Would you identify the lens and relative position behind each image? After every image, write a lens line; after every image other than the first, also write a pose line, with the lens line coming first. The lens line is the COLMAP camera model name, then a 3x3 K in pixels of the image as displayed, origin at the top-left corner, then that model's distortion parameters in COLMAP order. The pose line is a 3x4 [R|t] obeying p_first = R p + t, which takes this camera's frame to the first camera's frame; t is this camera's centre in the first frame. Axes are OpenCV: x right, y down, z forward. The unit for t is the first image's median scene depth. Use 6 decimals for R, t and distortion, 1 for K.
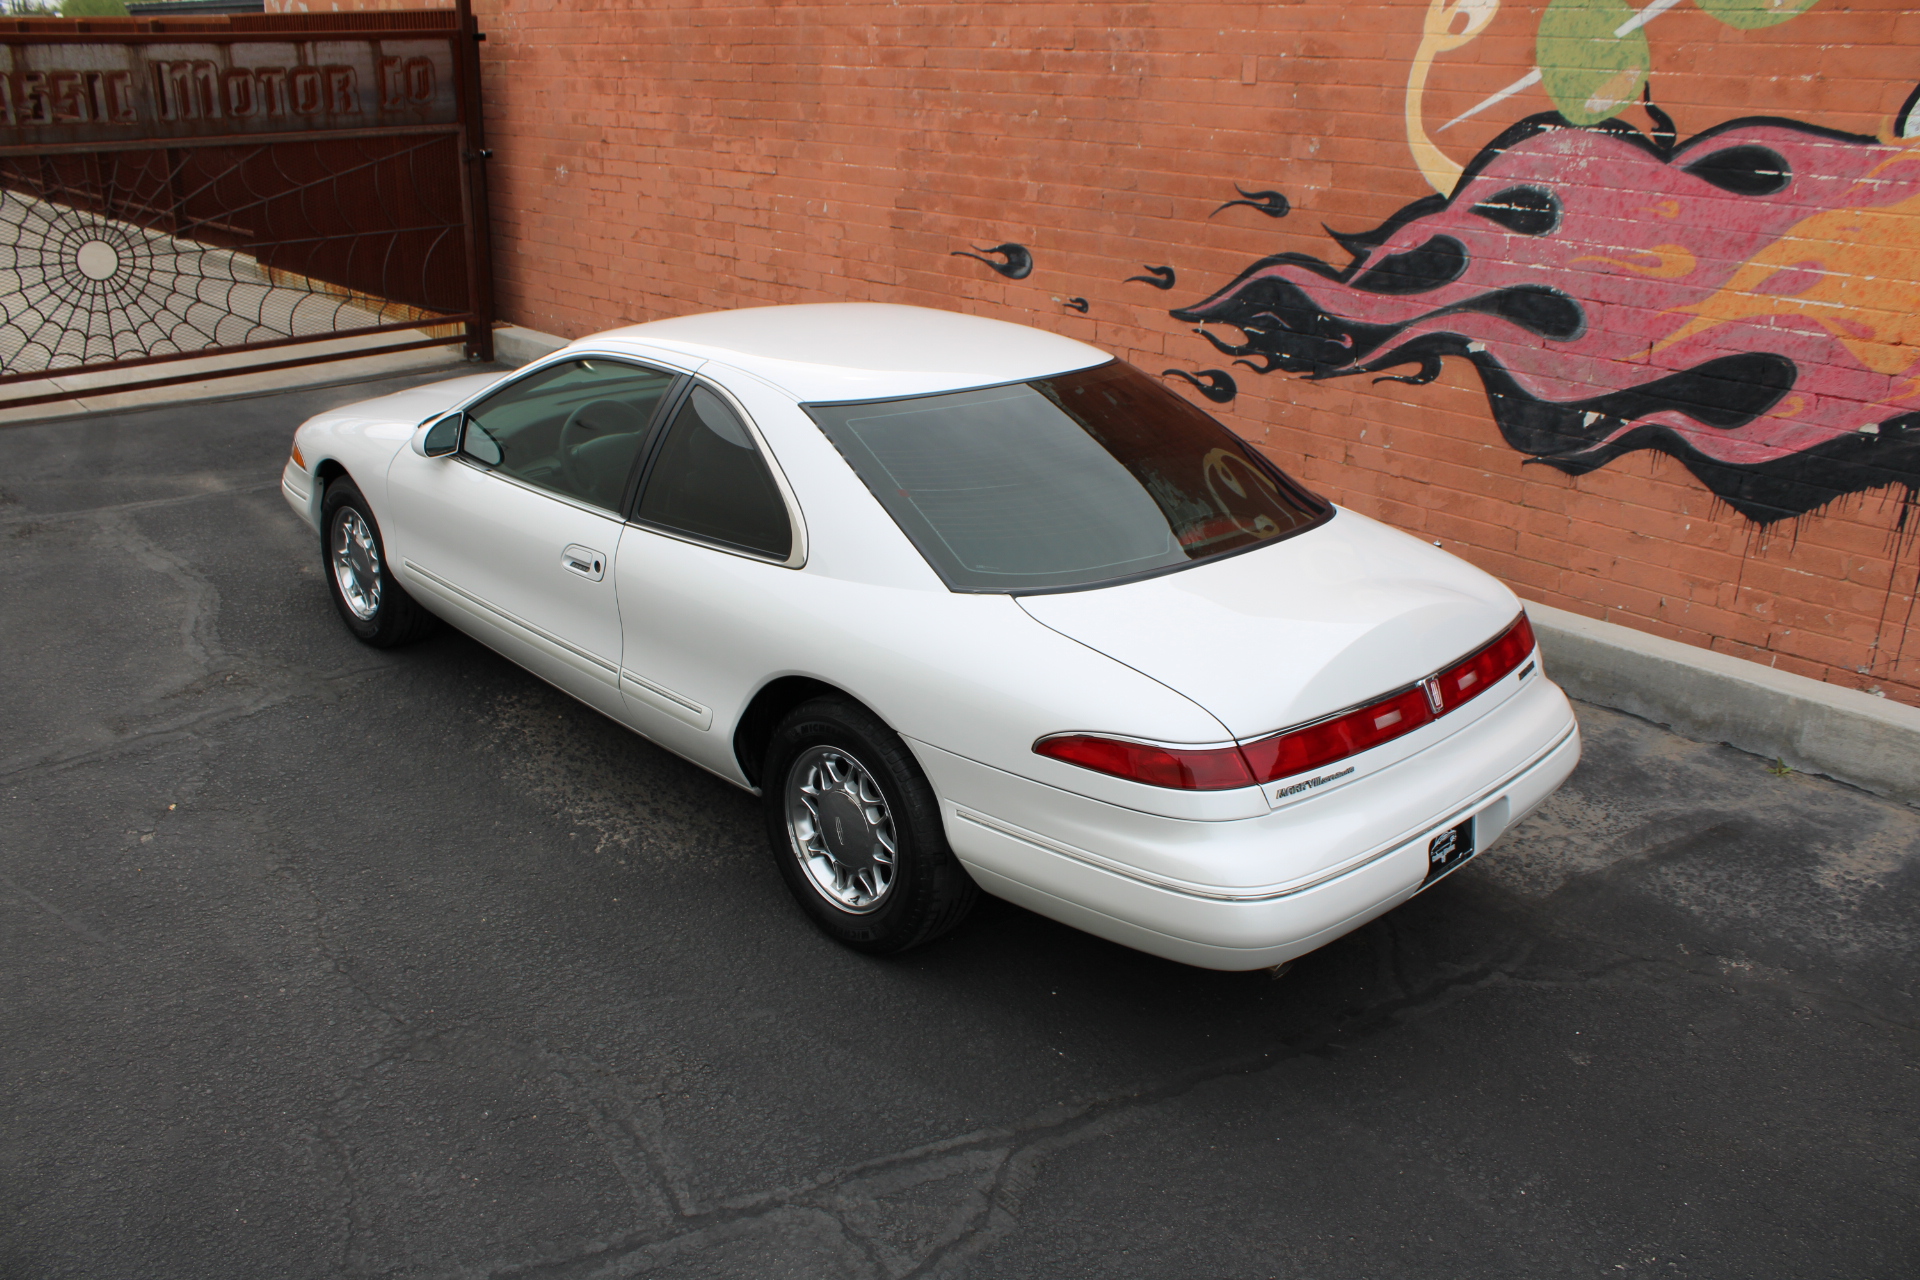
lens RADIAL K [[1599.4, 0, 960.6], [0, 1599.4, 628.0], [0, 0, 1]] dist [-0.159394, 0.142272]
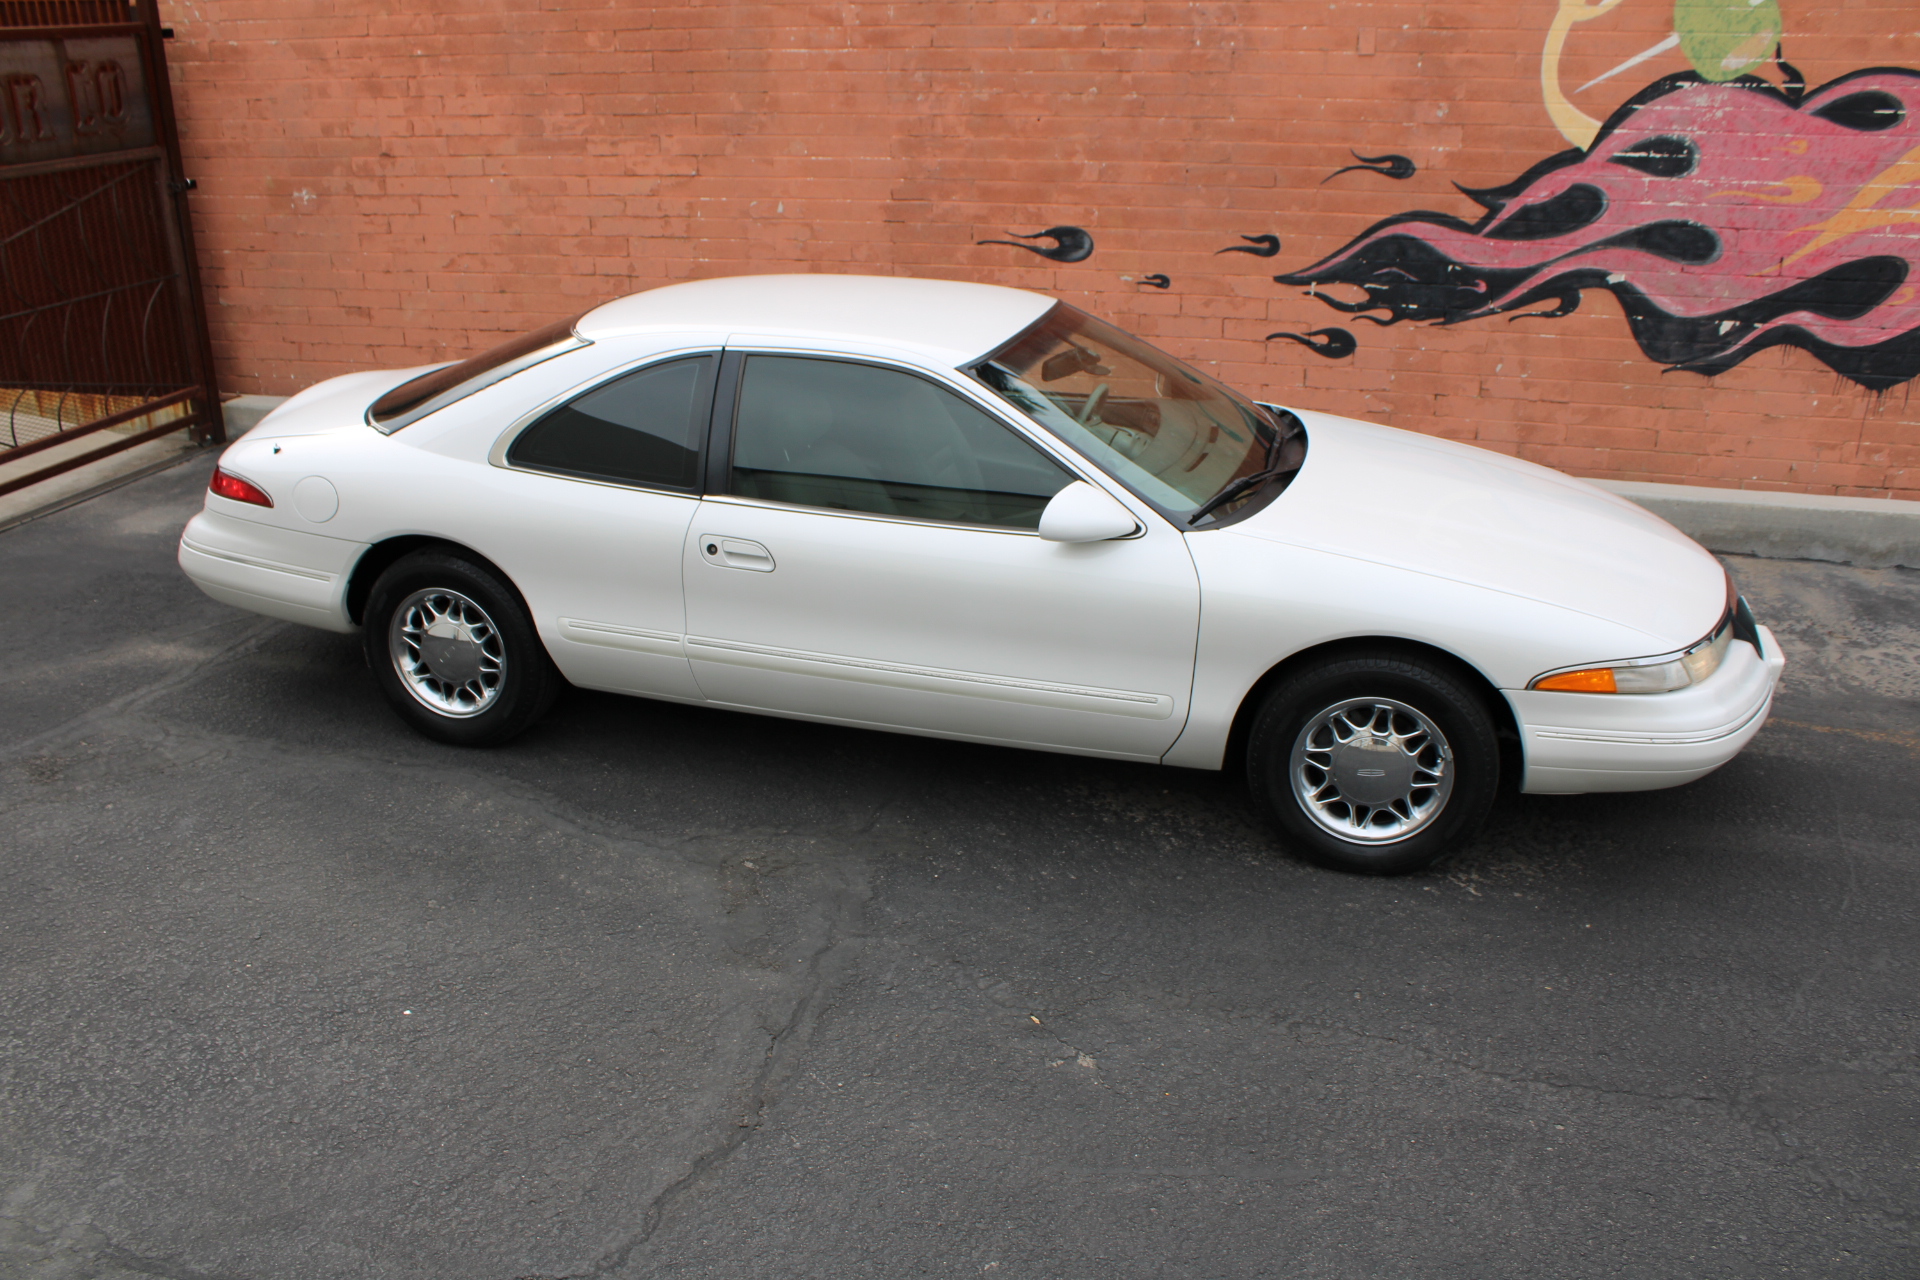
lens RADIAL K [[1599.4, 0, 949.1], [0, 1599.4, 633.8], [0, 0, 1]] dist [-0.159394, 0.142272]
pose [[0.852762, -0.217155, 0.475017, -0.617334], [0.203614, 0.975734, 0.080527, -0.104029], [-0.480977, 0.028050, 0.876284, 0.217792]]
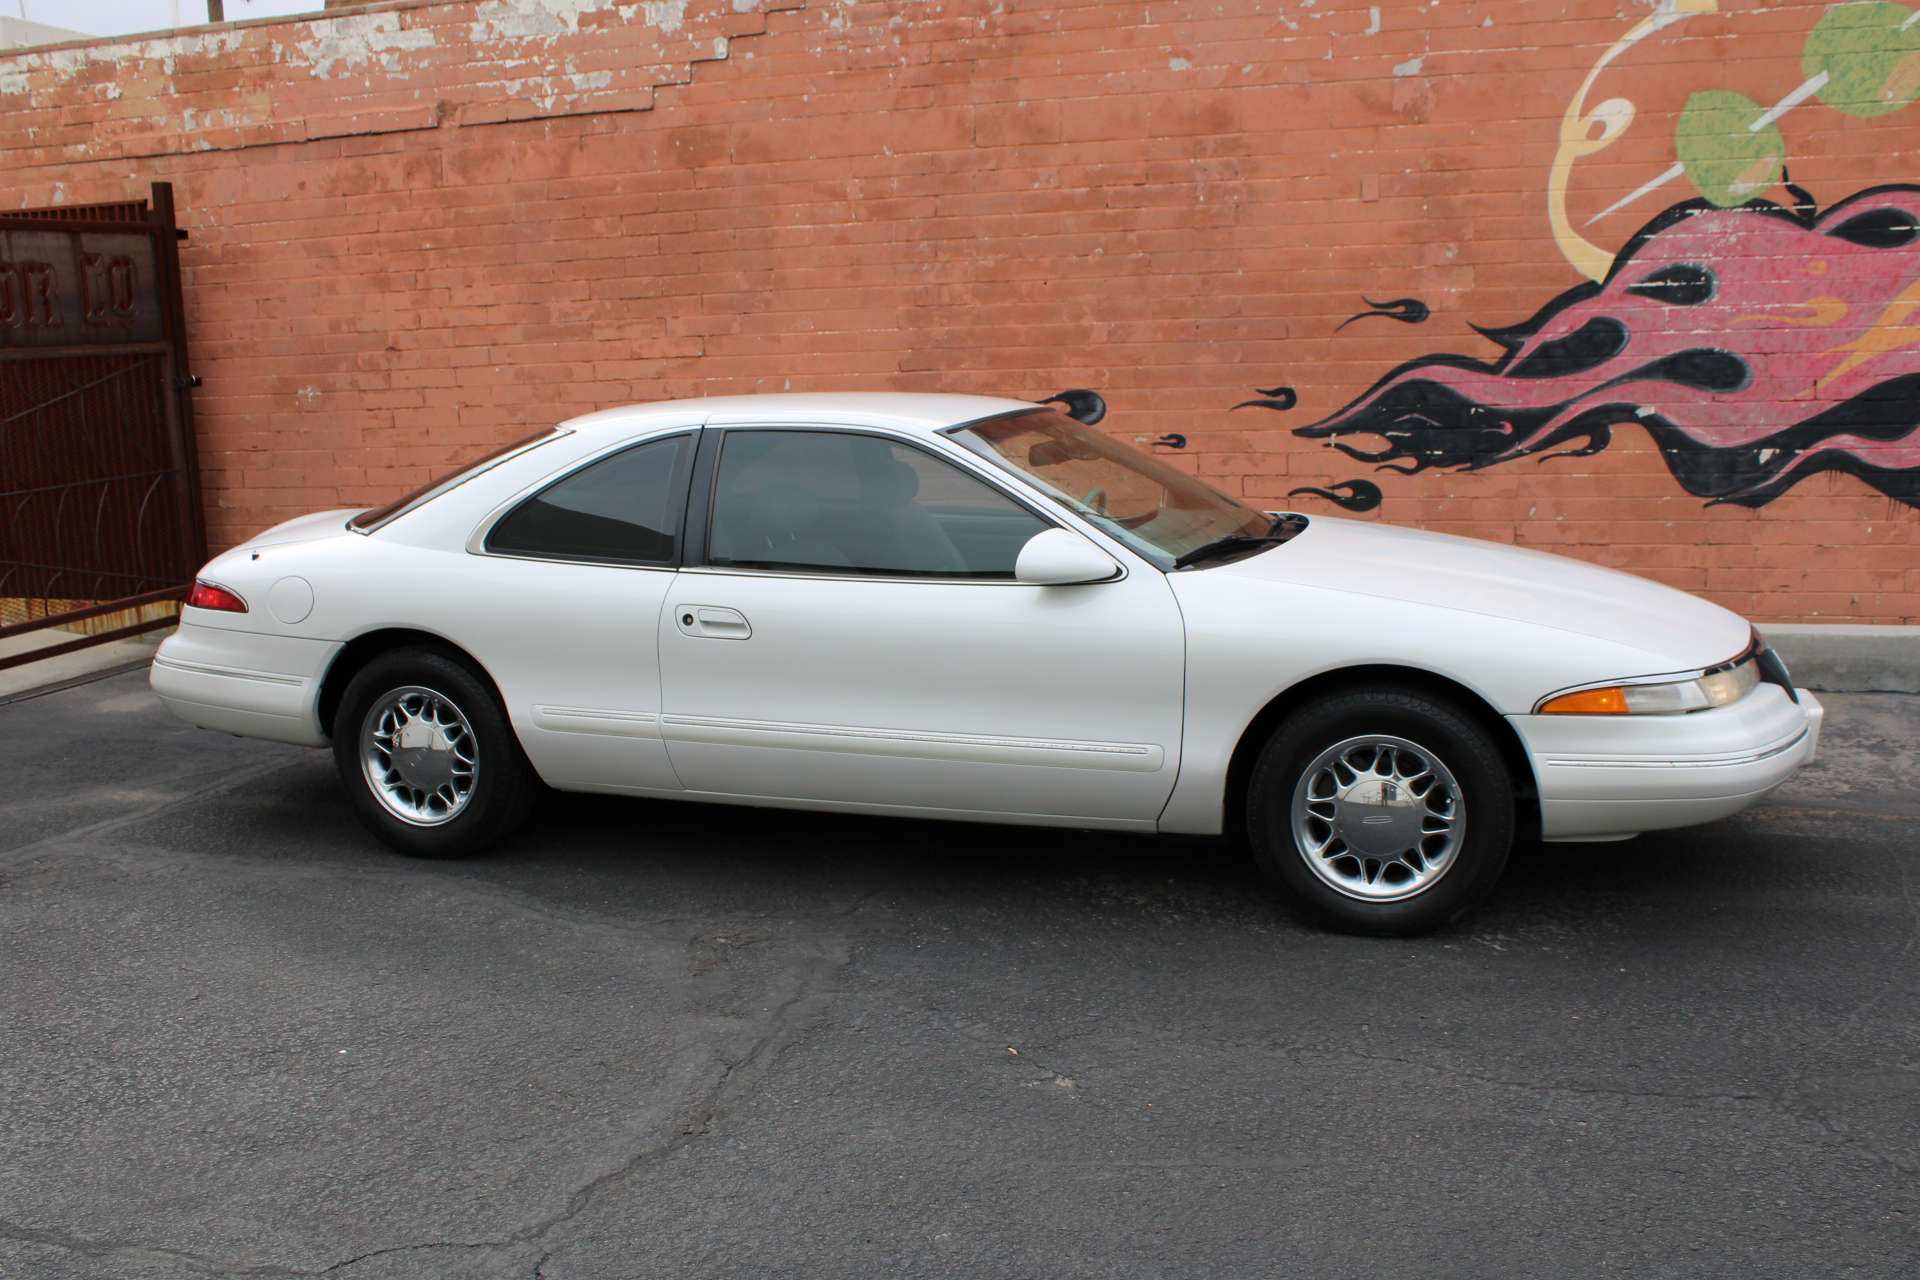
lens RADIAL K [[1738.4, 0, 962.2], [0, 1738.4, 632.1], [0, 0, 1]] dist [-0.148277, 0.148599]
pose [[0.863786, -0.135590, 0.485272, -0.624440], [0.221810, 0.967096, -0.124606, 0.013352], [-0.452409, 0.215271, 0.865439, 0.187349]]
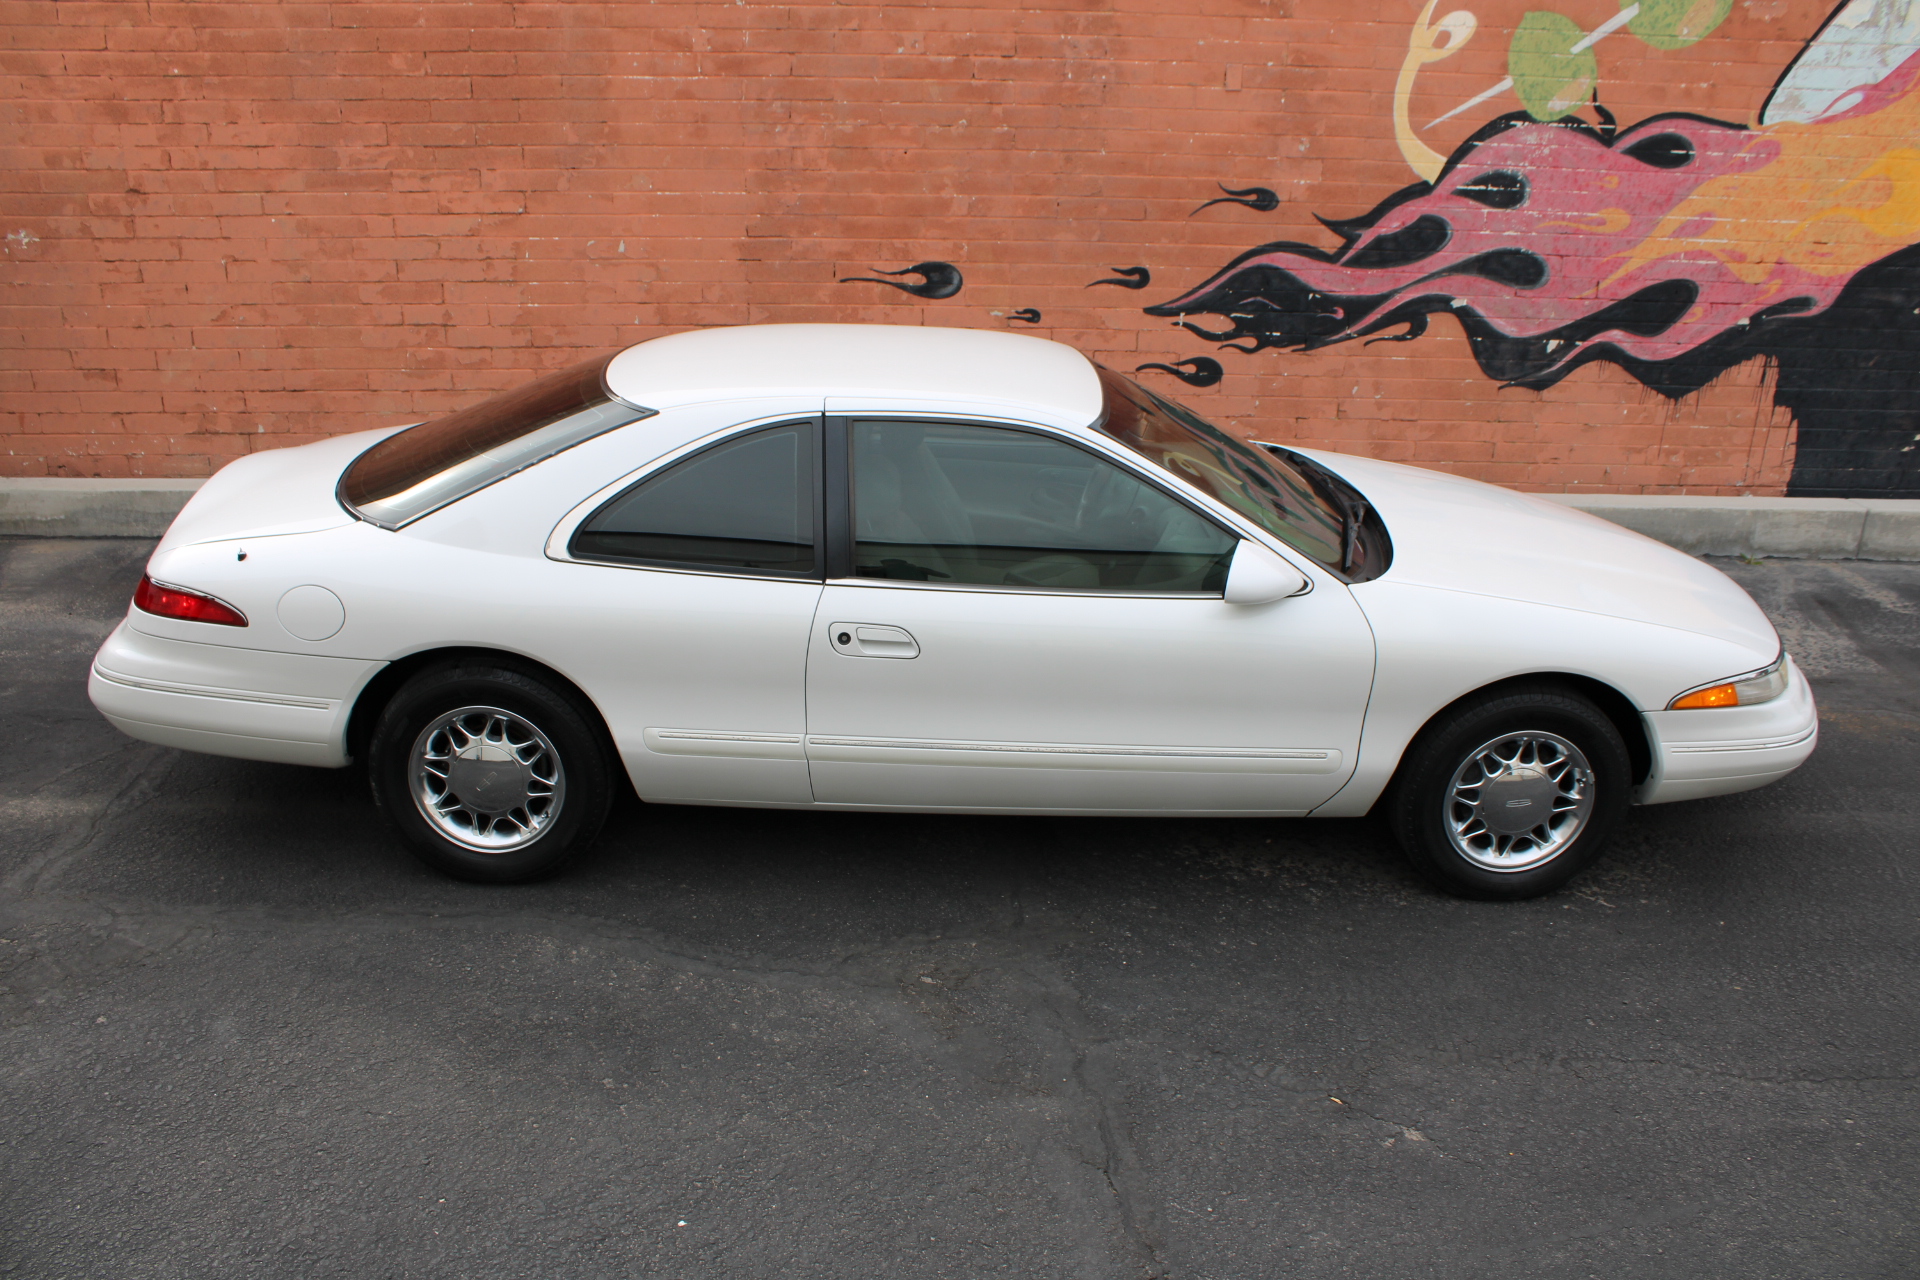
lens RADIAL K [[1599.4, 0, 960.4], [0, 1599.4, 632.3], [0, 0, 1]] dist [-0.159394, 0.142272]
pose [[0.657124, -0.275833, 0.701501, -0.773218], [0.252073, 0.957476, 0.140356, -0.181913], [-0.710385, 0.084599, 0.698710, 0.395037]]
